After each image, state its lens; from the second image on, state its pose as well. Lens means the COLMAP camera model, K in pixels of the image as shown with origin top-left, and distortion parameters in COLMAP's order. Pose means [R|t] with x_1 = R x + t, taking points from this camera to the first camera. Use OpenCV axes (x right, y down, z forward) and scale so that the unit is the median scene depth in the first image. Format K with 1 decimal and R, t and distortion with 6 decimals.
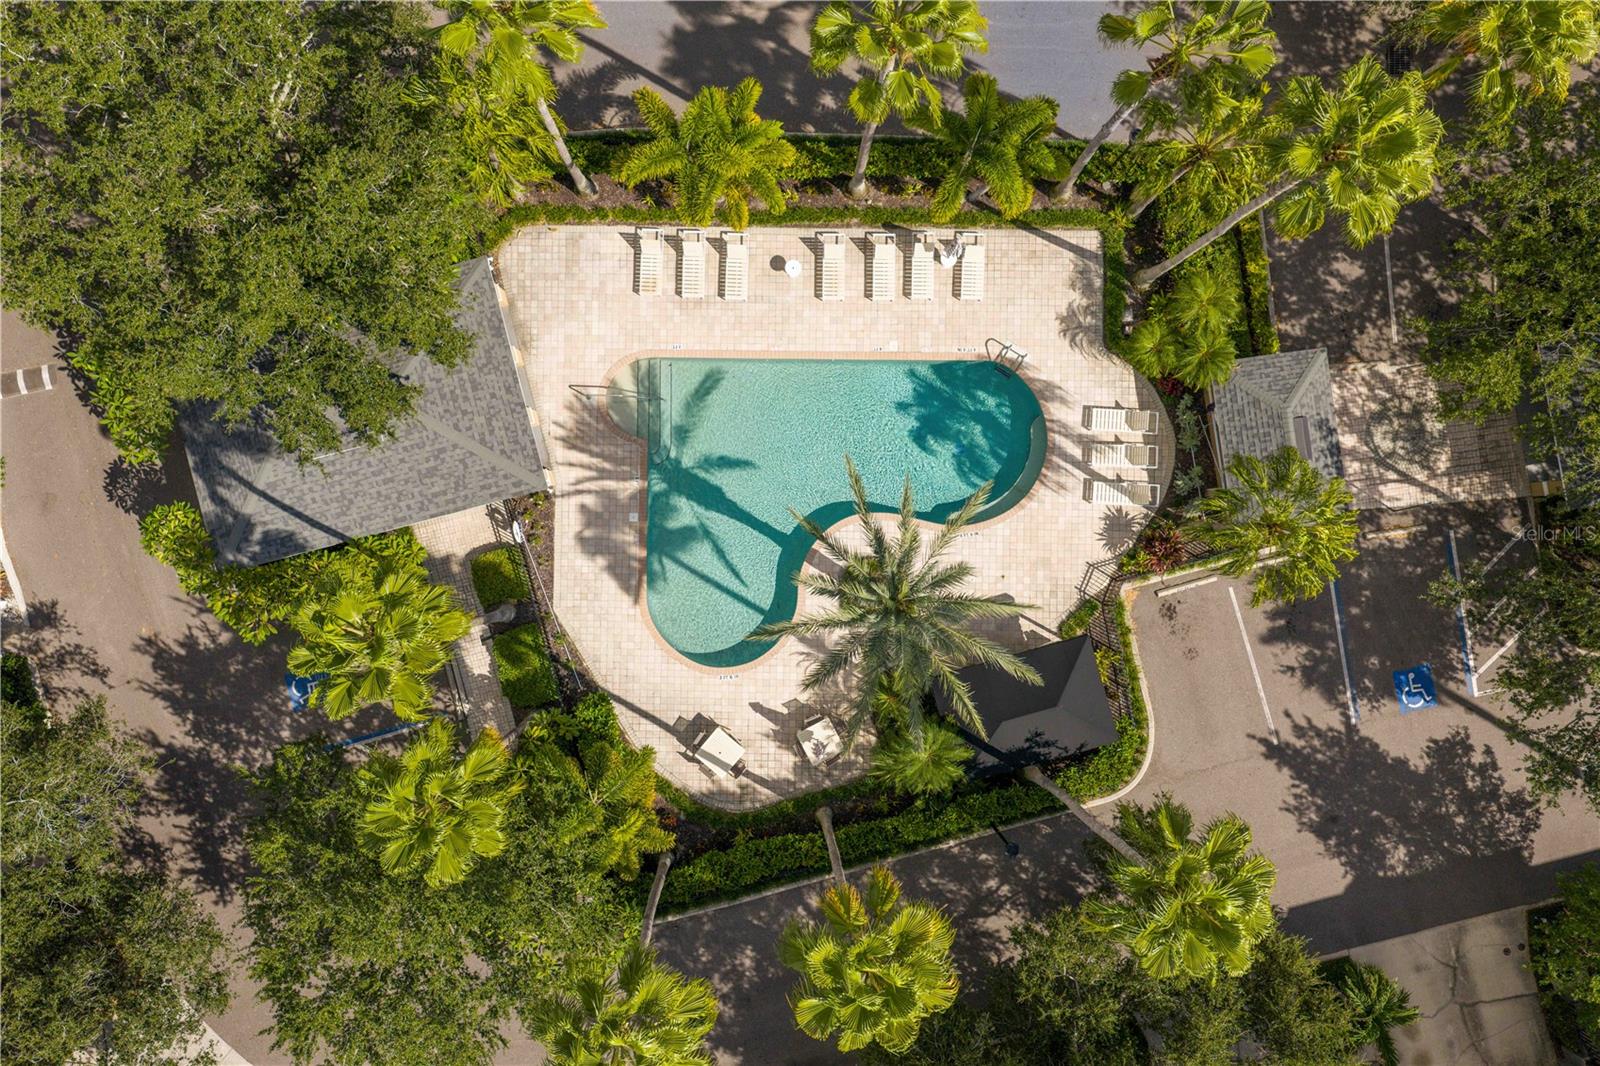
lens RADIAL K [[1319.6, 0, 800.0], [0, 1319.6, 533.0], [0, 0, 1]] dist [-0.006013, -0.002698]
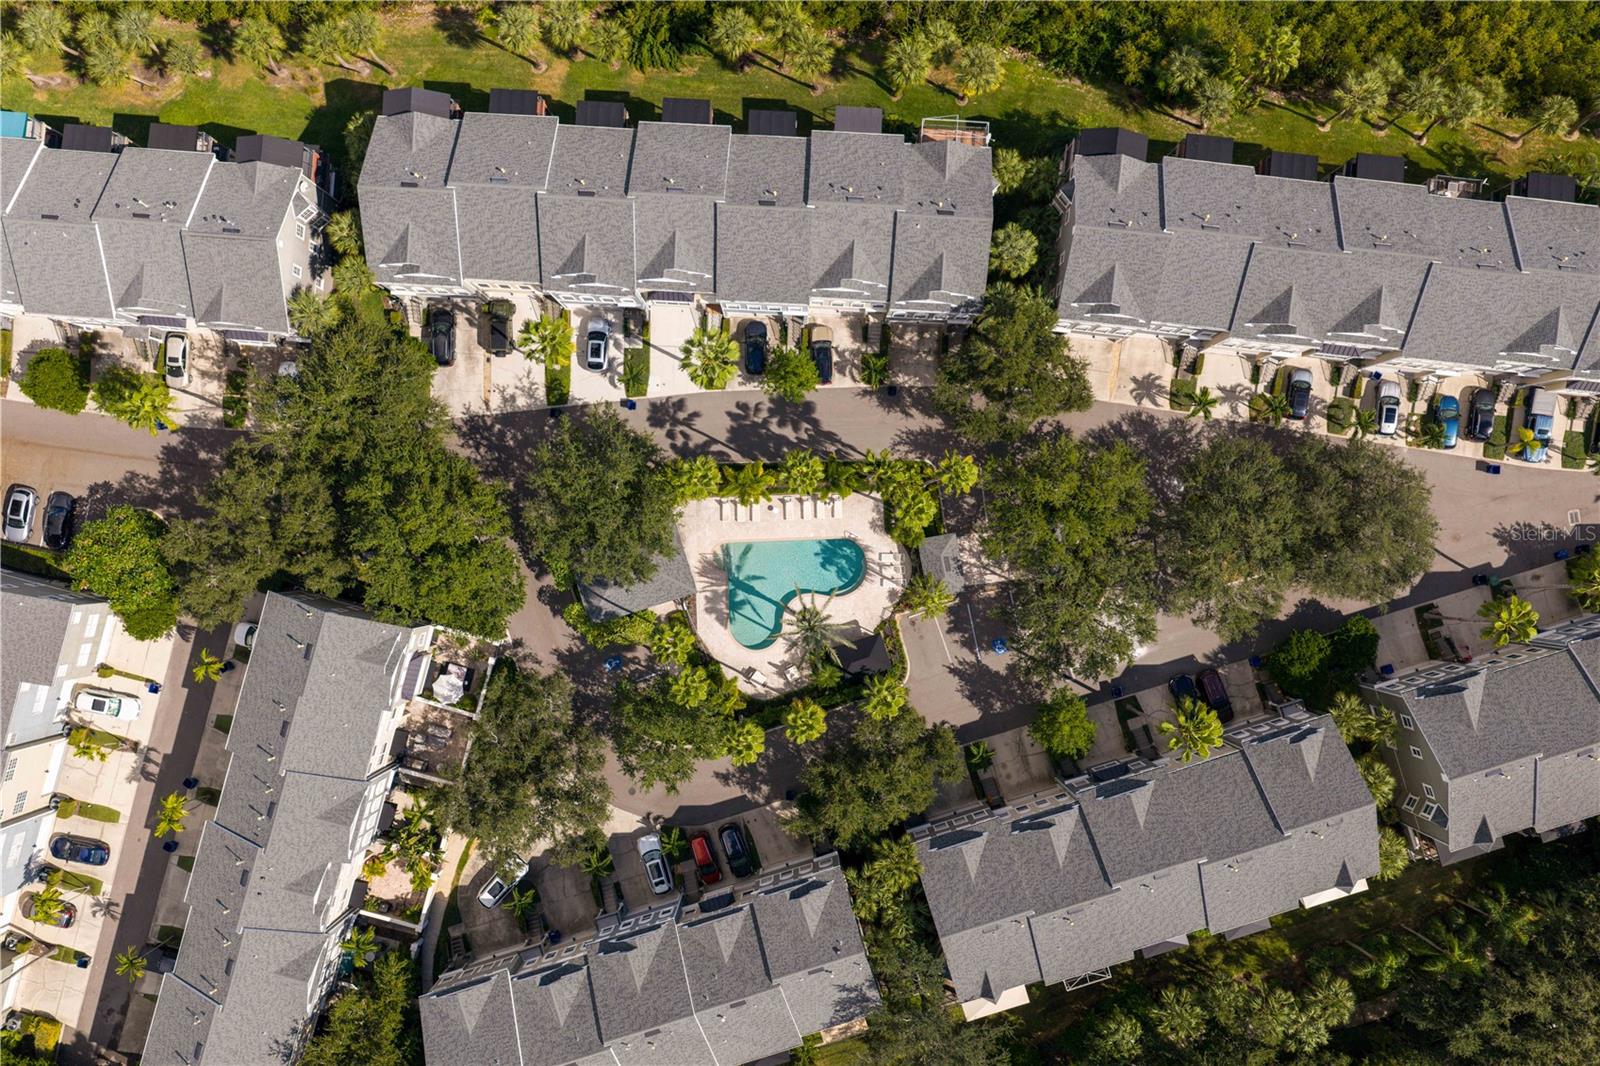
lens RADIAL K [[1260.3, 0, 800.0], [0, 1260.3, 533.0], [0, 0, 1]] dist [0.004459, 0.000176]
pose [[0.998930, -0.045754, 0.006758, 0.026690], [0.045796, 0.998931, -0.006220, -0.130598], [-0.006466, 0.006523, 0.999958, -1.739278]]
